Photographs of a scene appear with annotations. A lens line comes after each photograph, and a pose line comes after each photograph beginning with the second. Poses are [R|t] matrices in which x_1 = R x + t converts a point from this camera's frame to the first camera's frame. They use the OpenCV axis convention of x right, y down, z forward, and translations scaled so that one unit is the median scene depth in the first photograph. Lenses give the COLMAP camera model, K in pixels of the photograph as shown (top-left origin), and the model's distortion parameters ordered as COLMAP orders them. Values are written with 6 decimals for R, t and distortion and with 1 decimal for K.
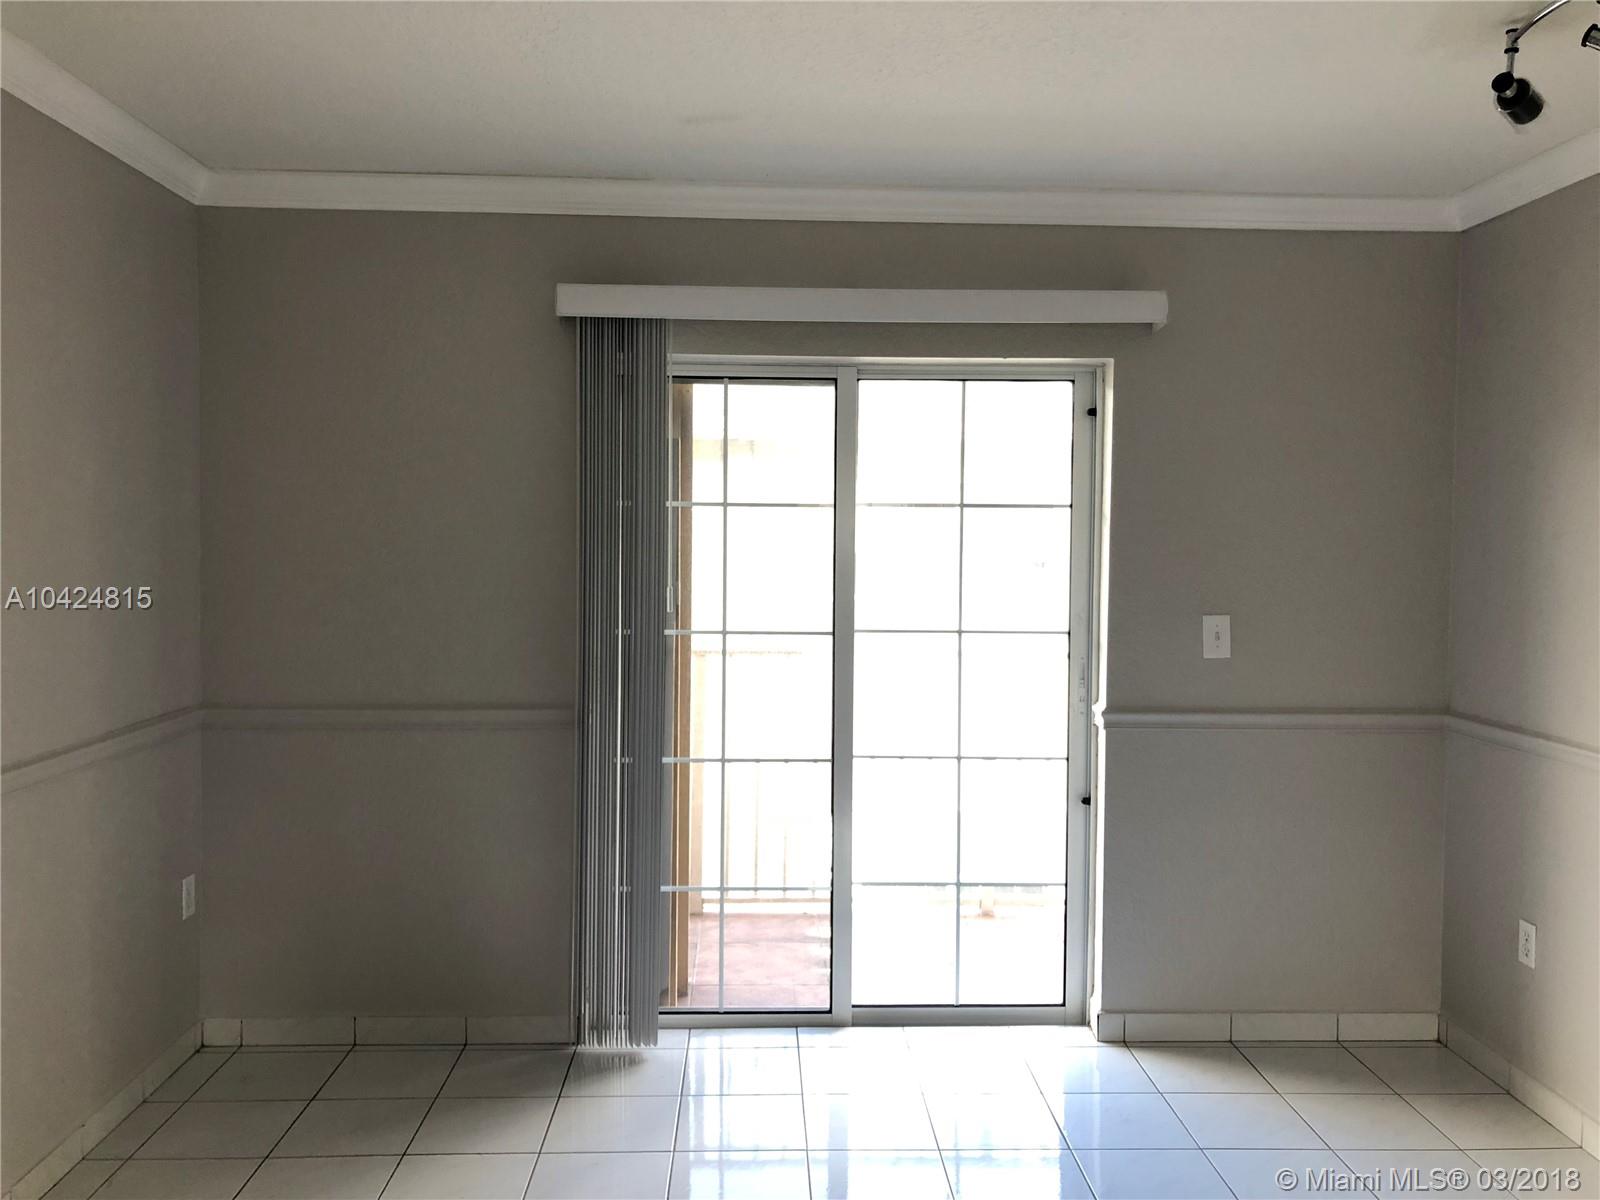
lens RADIAL K [[1301.2, 0, 800.0], [0, 1301.2, 600.0], [0, 0, 1]] dist [0.105532, -0.269849]
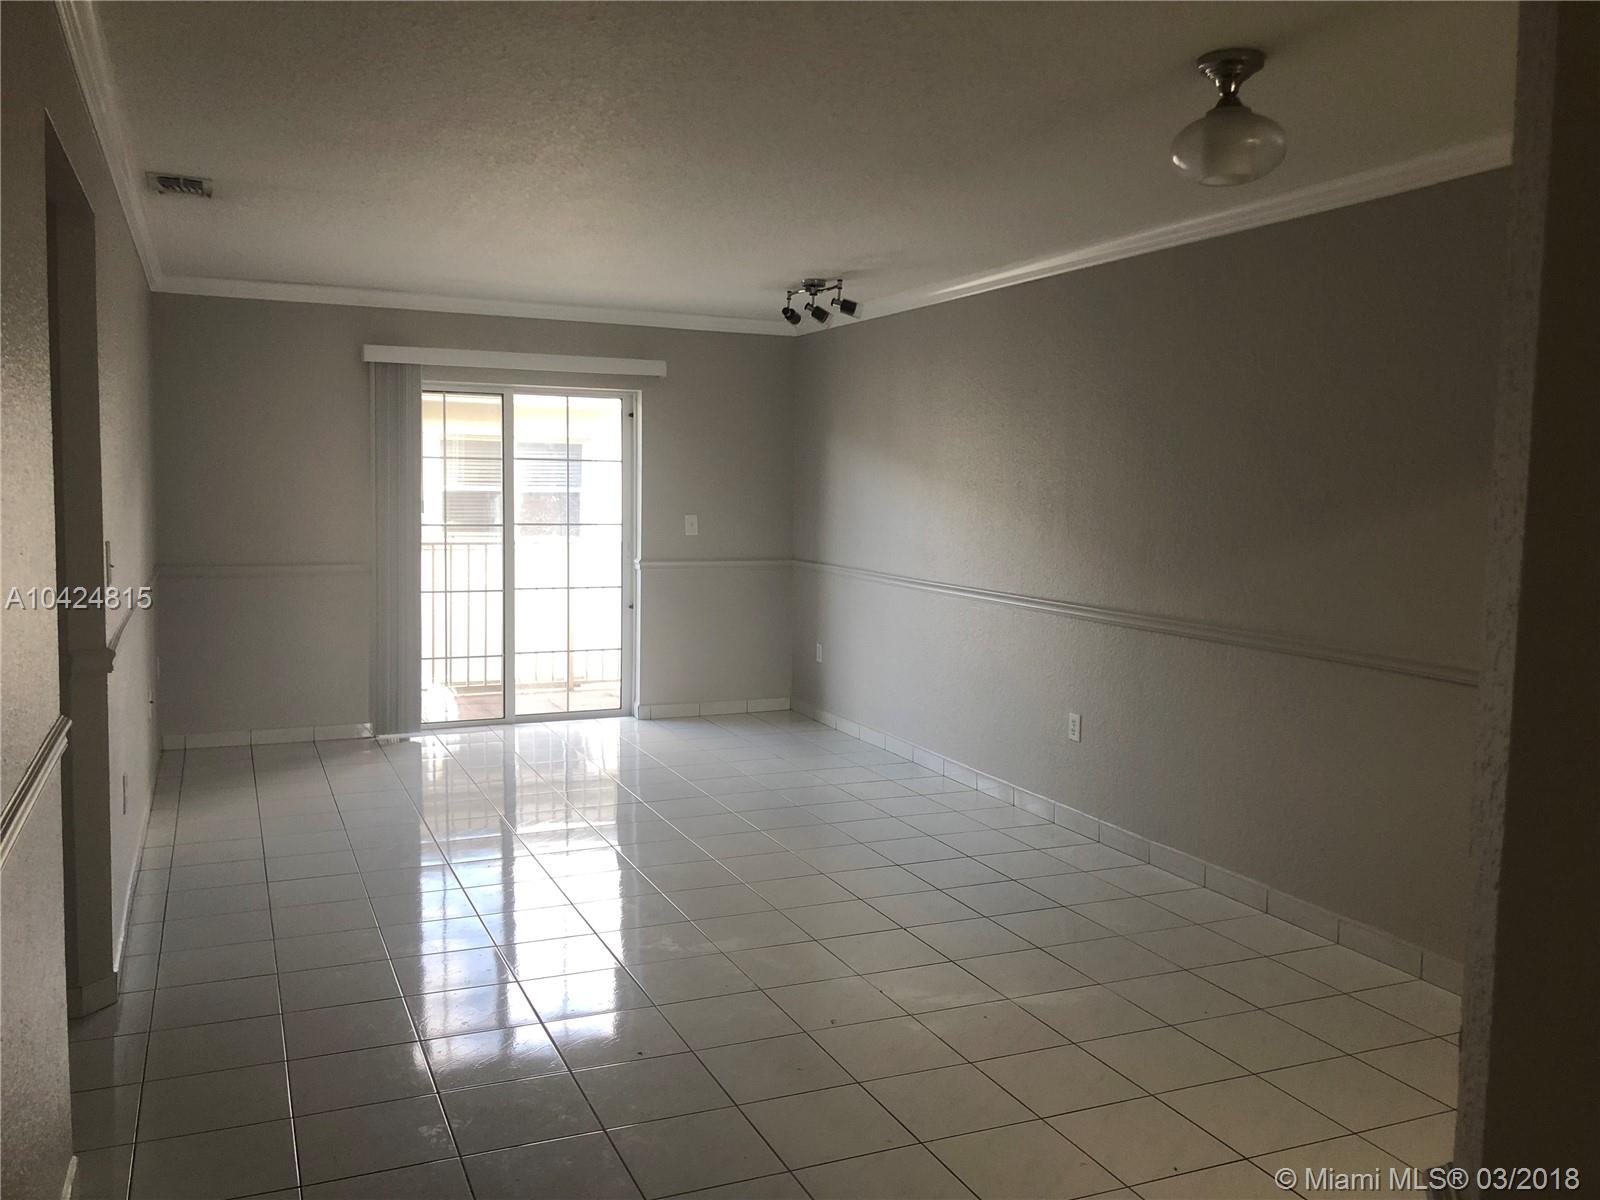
lens RADIAL K [[1301.2, 0, 800.0], [0, 1301.2, 600.0], [0, 0, 1]] dist [0.105532, -0.269849]
pose [[0.932649, -0.025735, 0.359867, -0.273837], [0.008095, 0.998694, 0.050440, 0.043897], [-0.360695, -0.044130, 0.931639, -1.011148]]
